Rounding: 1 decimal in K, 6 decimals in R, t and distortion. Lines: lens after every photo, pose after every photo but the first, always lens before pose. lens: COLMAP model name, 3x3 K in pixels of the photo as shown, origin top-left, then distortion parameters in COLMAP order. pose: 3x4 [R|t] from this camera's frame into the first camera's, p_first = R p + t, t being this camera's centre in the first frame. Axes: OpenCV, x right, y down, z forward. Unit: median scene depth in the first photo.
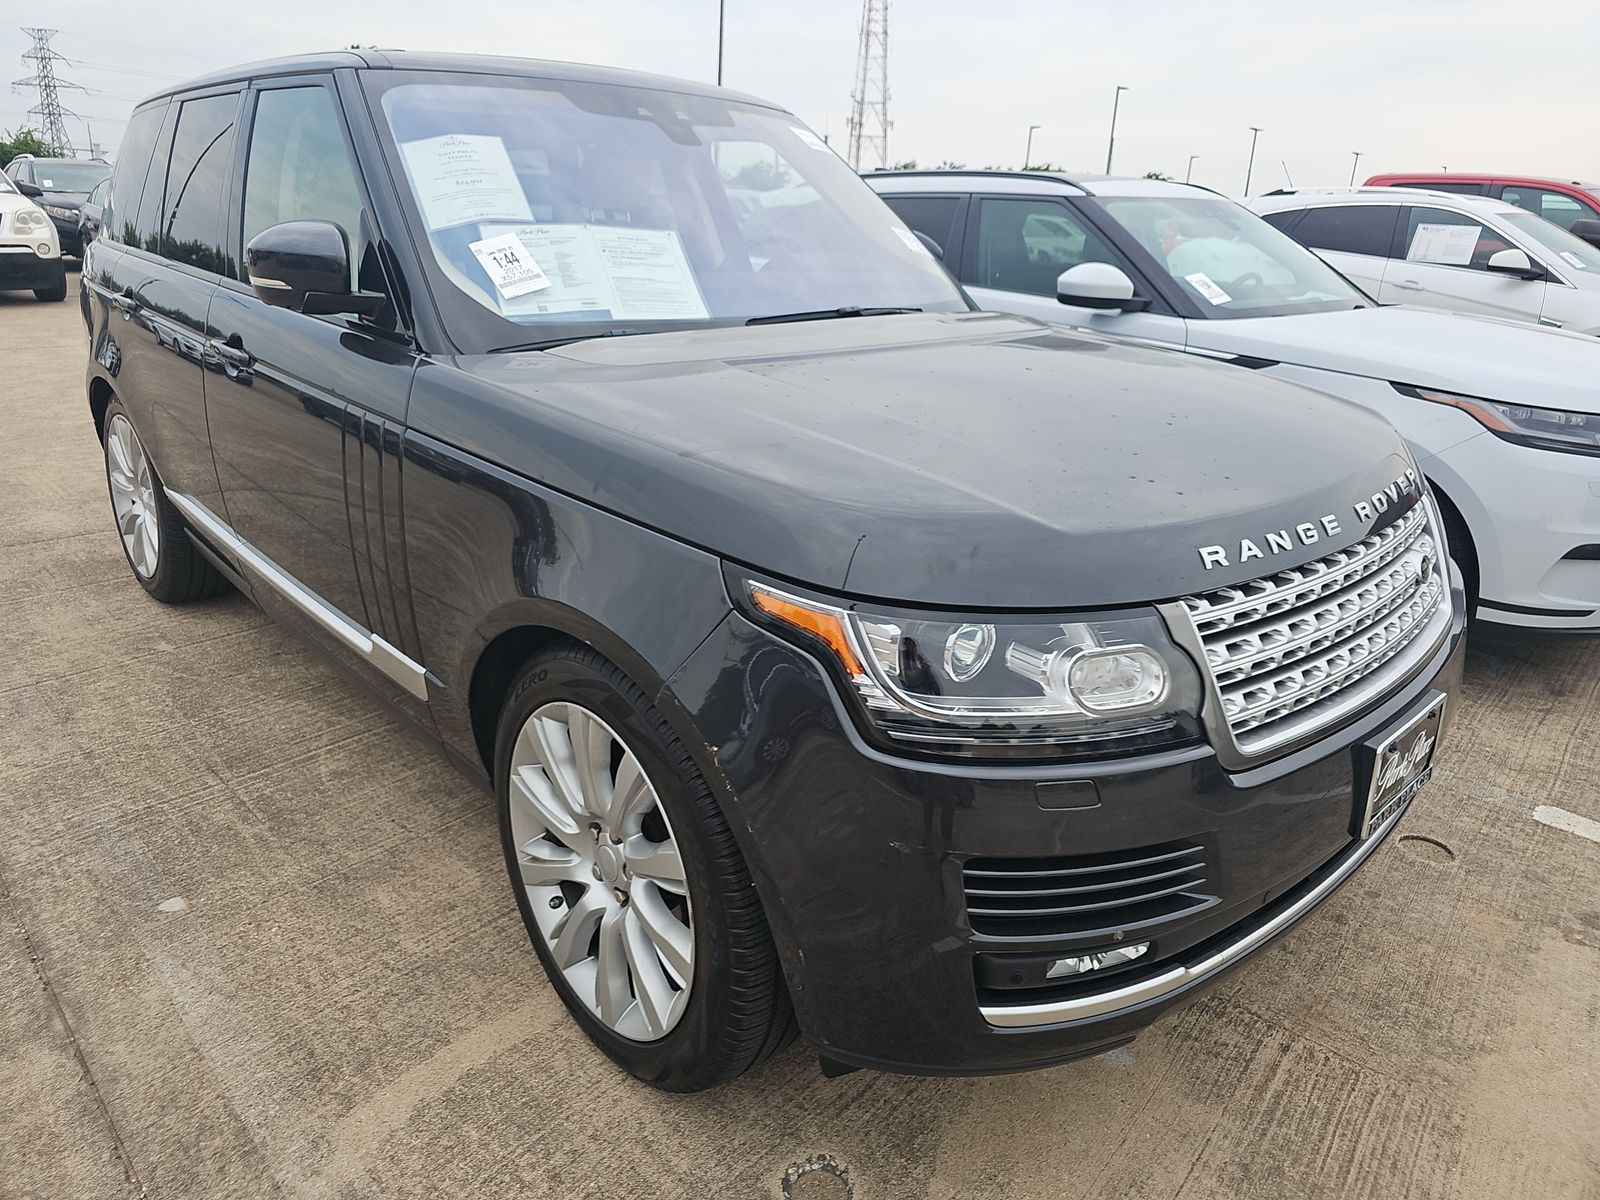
lens RADIAL K [[1072.3, 0, 798.7], [0, 1072.3, 608.2], [0, 0, 1]] dist [0.012288, 0.000715]
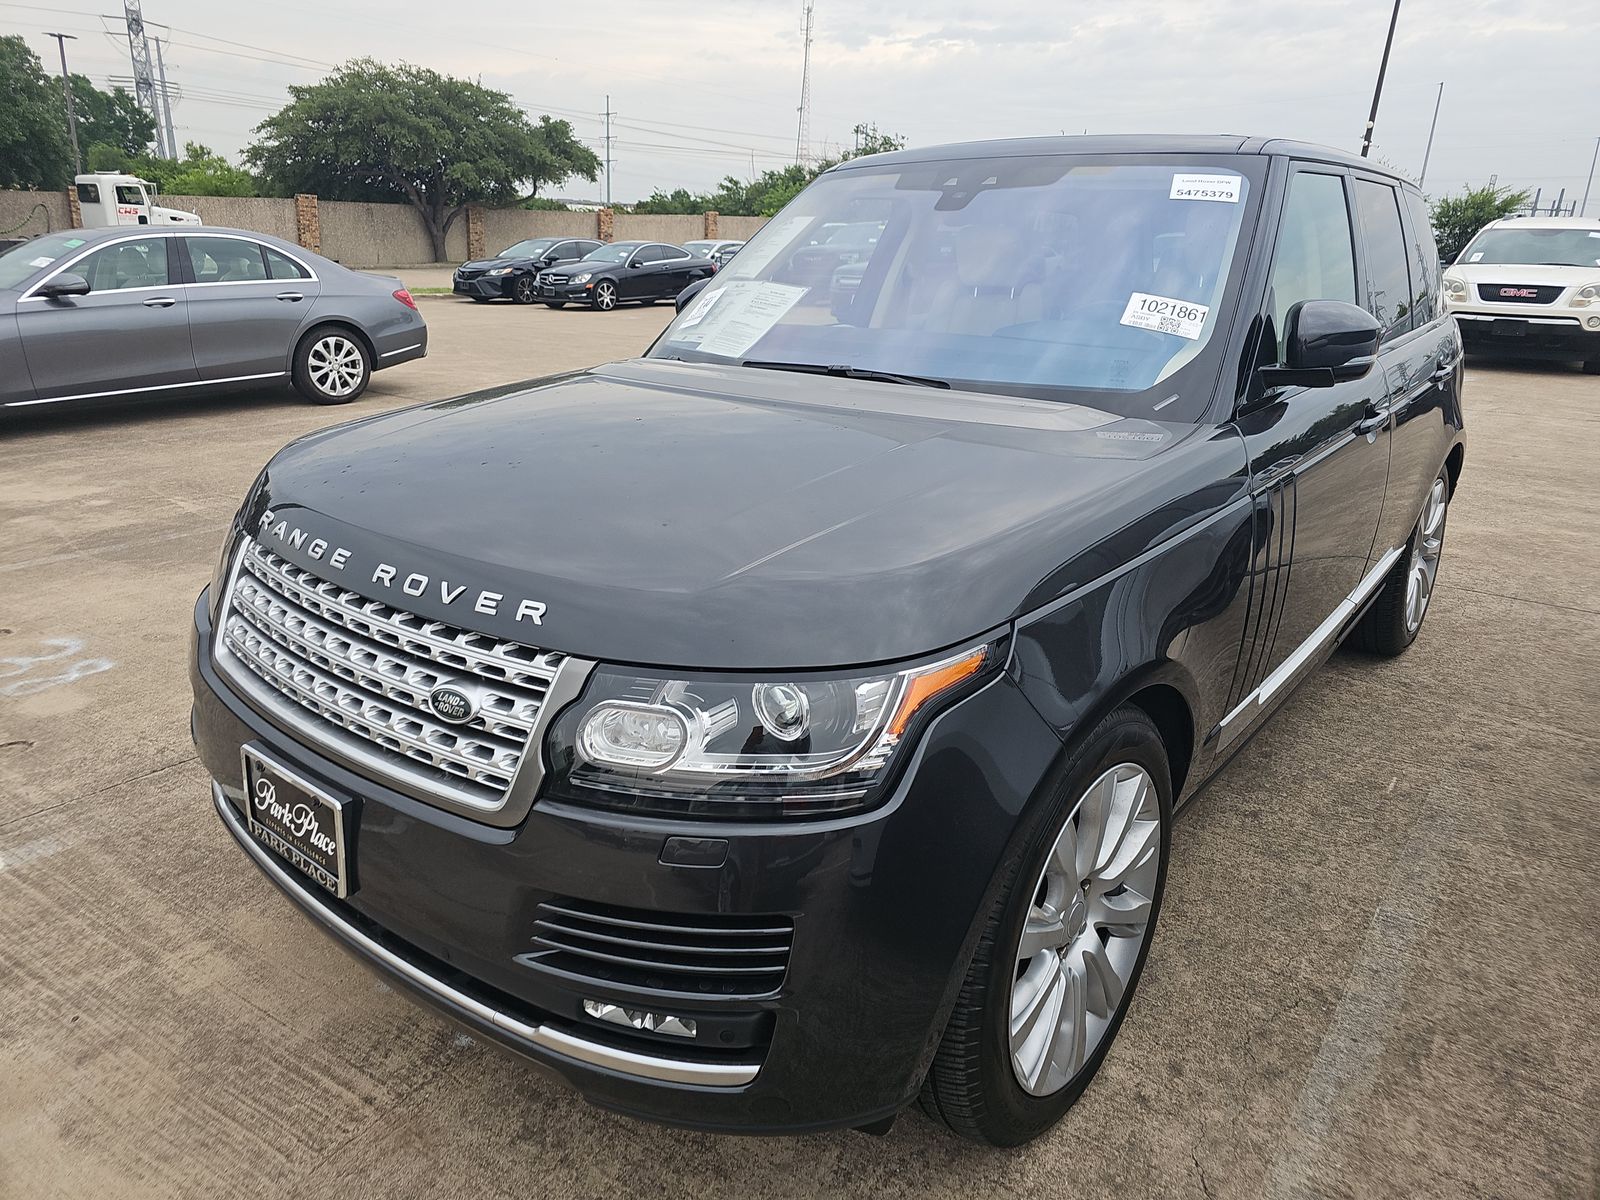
lens RADIAL K [[1064.6, 0, 766.7], [0, 1064.6, 596.1], [0, 0, 1]] dist [0.026634, 0.000646]
pose [[0.104394, 0.284702, -0.952915, 1.288780], [-0.355319, 0.905590, 0.231636, -0.359981], [0.928897, 0.314408, 0.195698, 1.001284]]
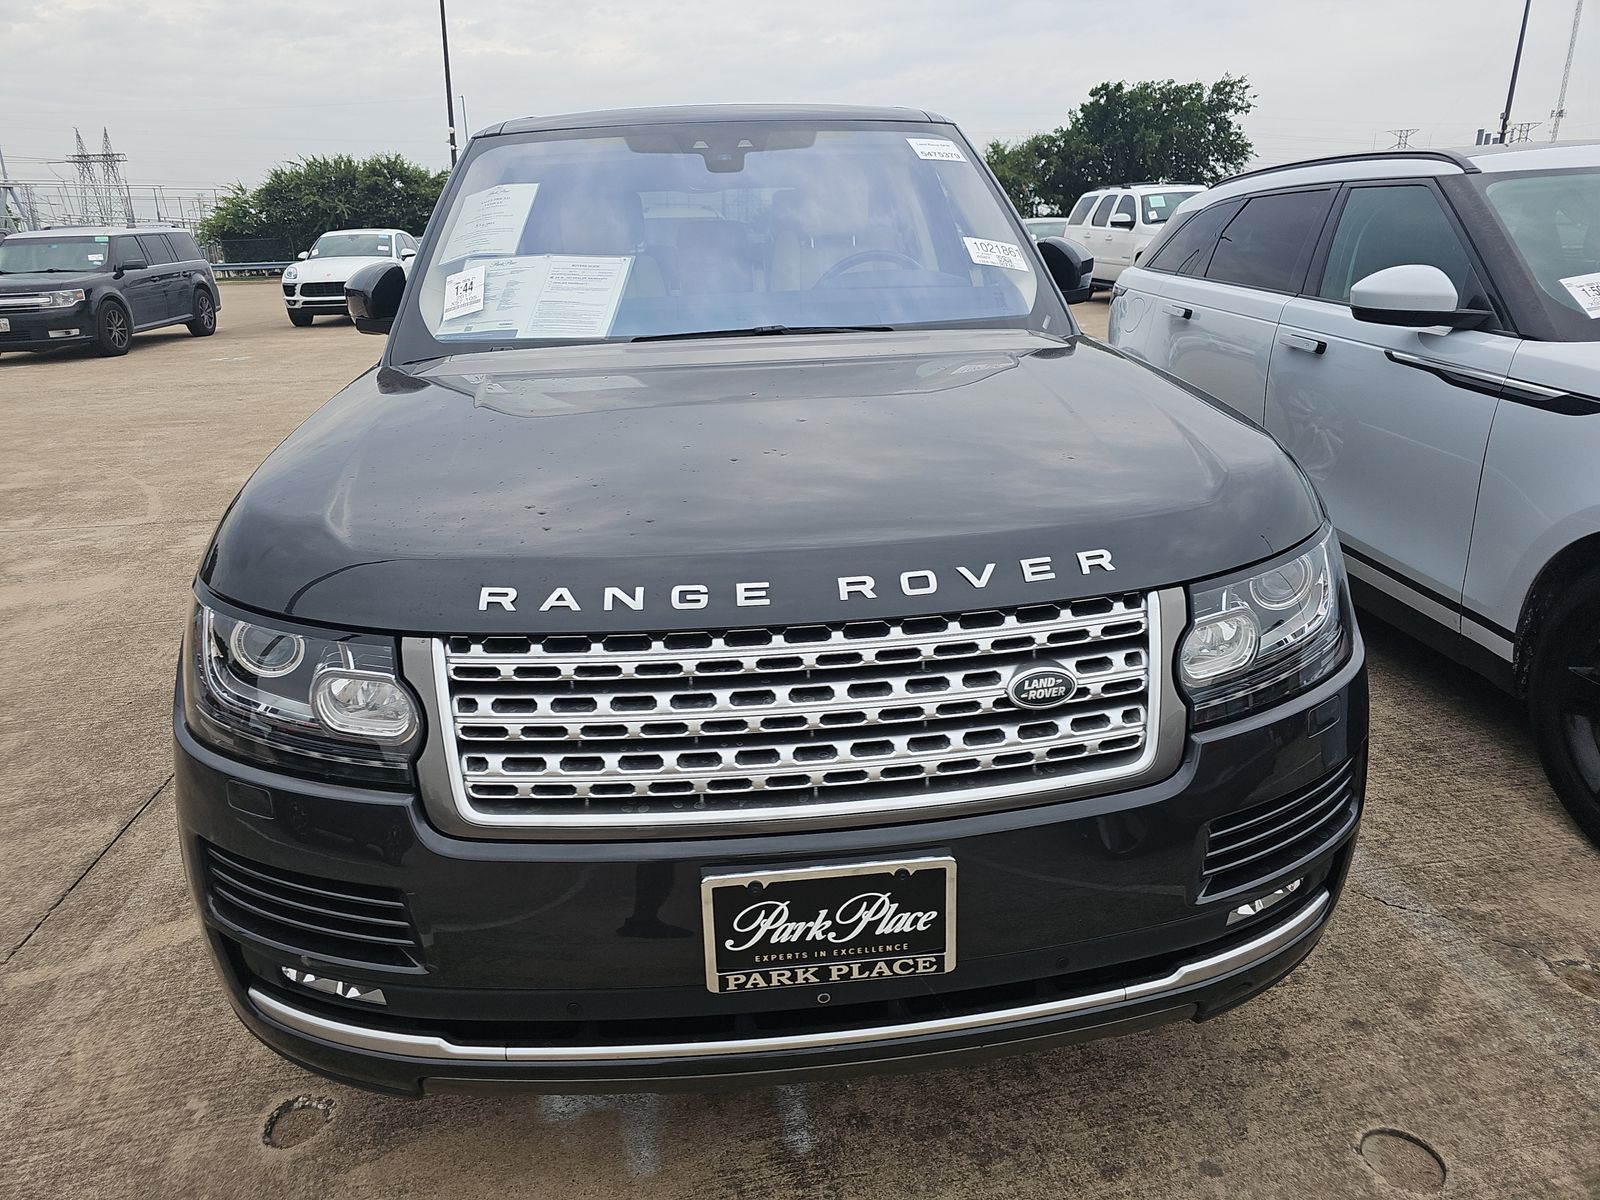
lens RADIAL K [[1072.3, 0, 798.7], [0, 1072.3, 608.2], [0, 0, 1]] dist [0.012288, 0.000715]
pose [[0.783512, 0.150440, -0.602891, 0.846532], [-0.163035, 0.986029, 0.034166, -0.084086], [0.599608, 0.071523, 0.797092, 0.329150]]
